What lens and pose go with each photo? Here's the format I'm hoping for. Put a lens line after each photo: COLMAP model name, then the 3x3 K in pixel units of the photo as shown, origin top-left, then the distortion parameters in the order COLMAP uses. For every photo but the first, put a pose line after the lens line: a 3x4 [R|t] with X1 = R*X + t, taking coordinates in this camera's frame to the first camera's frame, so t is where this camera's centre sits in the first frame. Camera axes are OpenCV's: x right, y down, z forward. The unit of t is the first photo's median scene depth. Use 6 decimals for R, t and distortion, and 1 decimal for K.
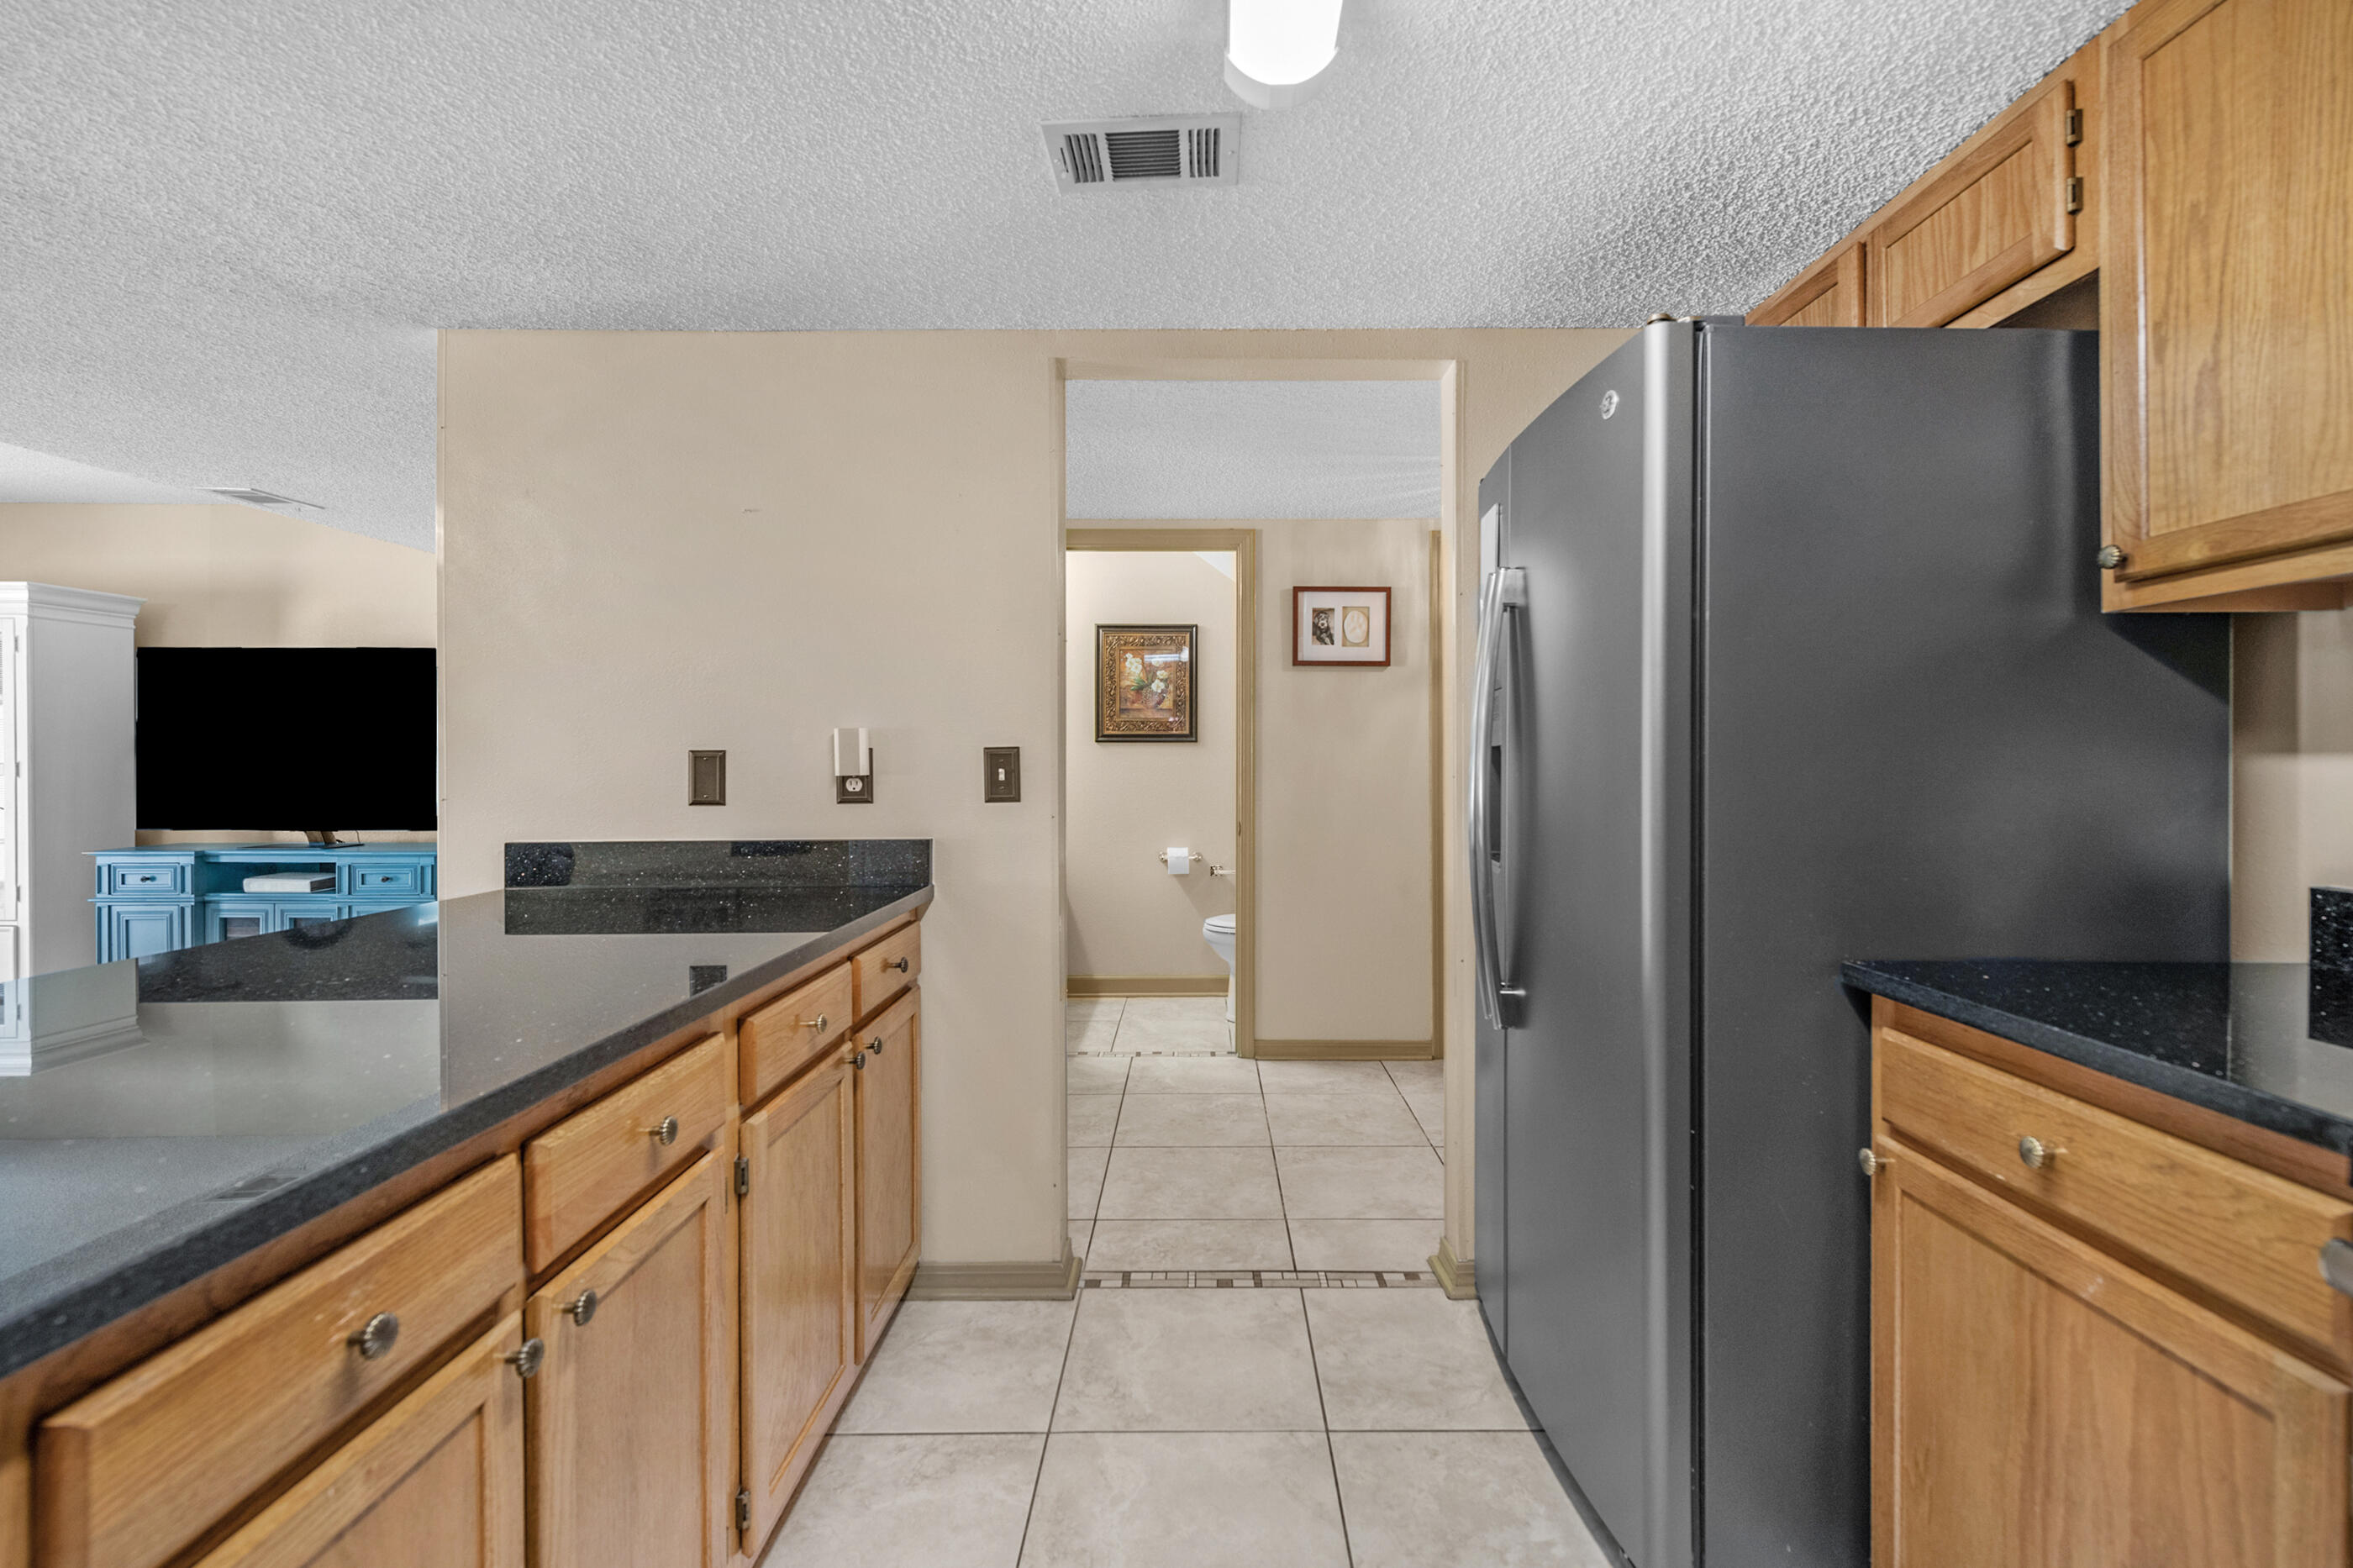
lens RADIAL K [[1012.9, 0, 1226.4], [0, 1012.9, 762.8], [0, 0, 1]] dist [0.014718, -0.006448]
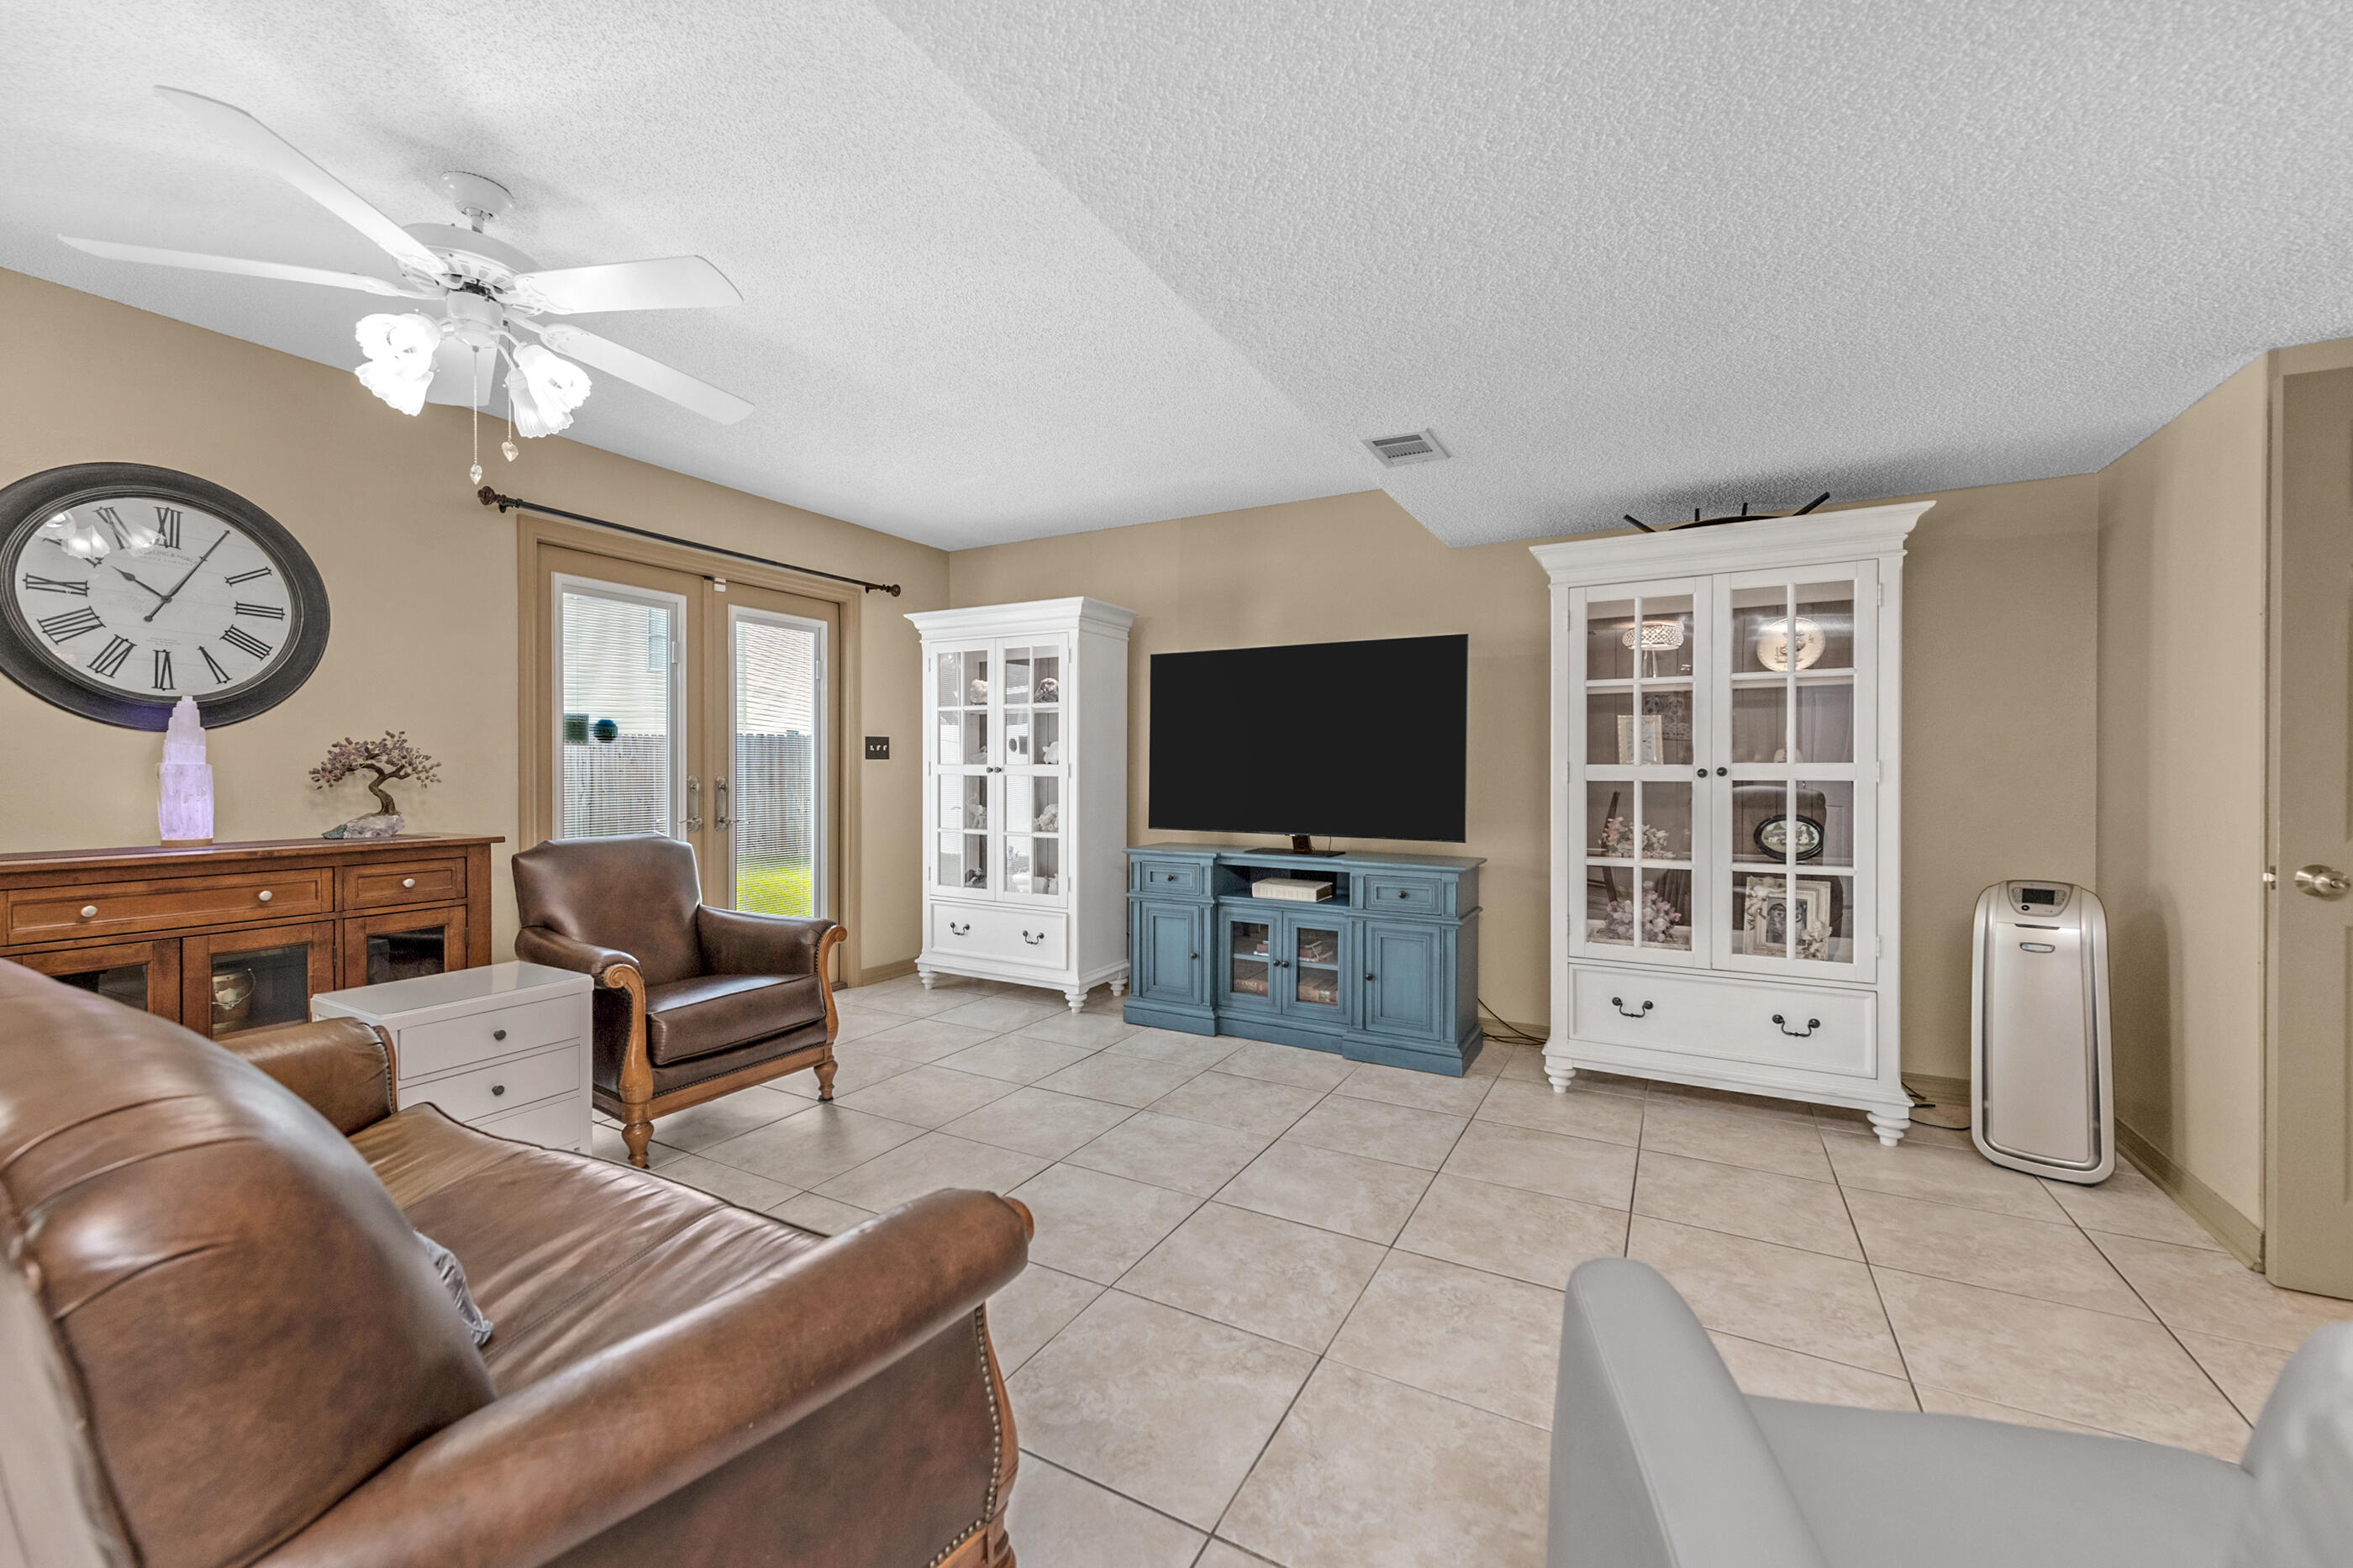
lens RADIAL K [[930.4, 0, 1137.0], [0, 930.4, 774.6], [0, 0, 1]] dist [0.012968, -0.002048]
pose [[0.857292, 0.006555, -0.514789, -1.245924], [-0.008147, 0.999966, -0.000835, 0.025624], [0.514766, 0.004910, 0.857317, 0.390627]]
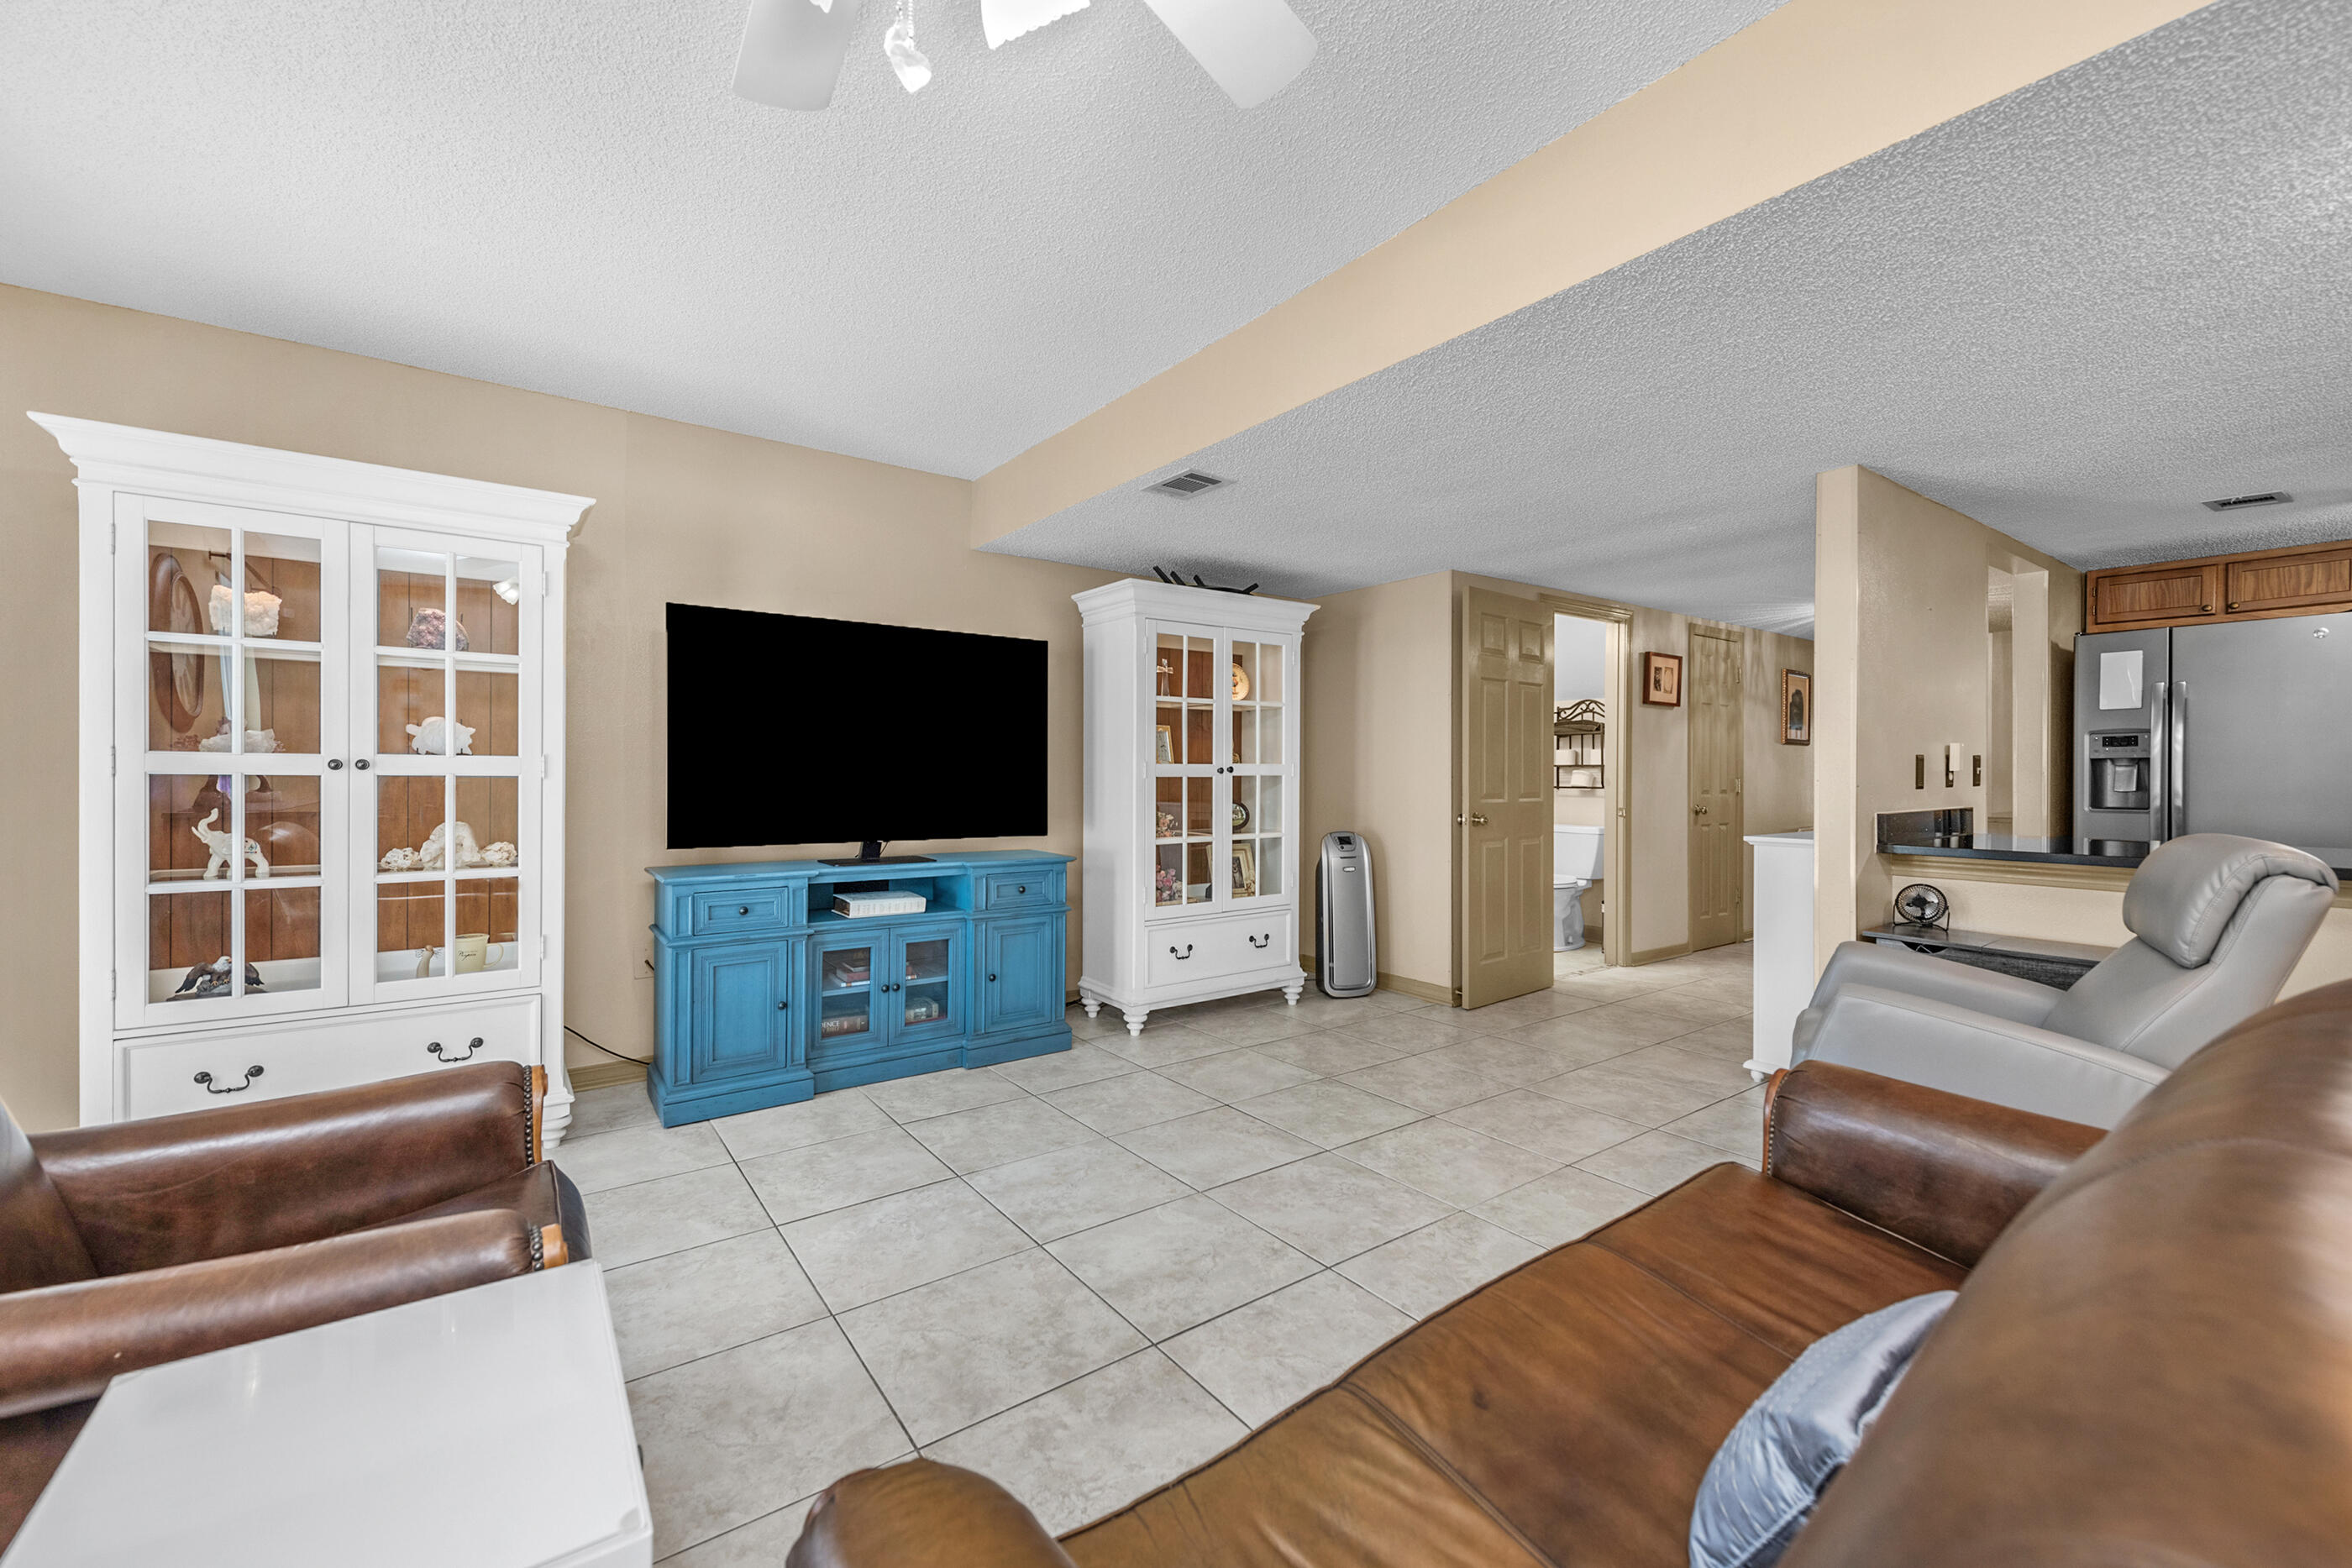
lens RADIAL K [[967.9, 0, 1202.3], [0, 967.9, 774.8], [0, 0, 1]] dist [0.010845, -0.004529]
pose [[0.808198, 0.003150, 0.588903, -2.456602], [-0.002621, 0.999995, -0.001751, 0.027716], [-0.588906, -0.000129, 0.808202, 0.441835]]
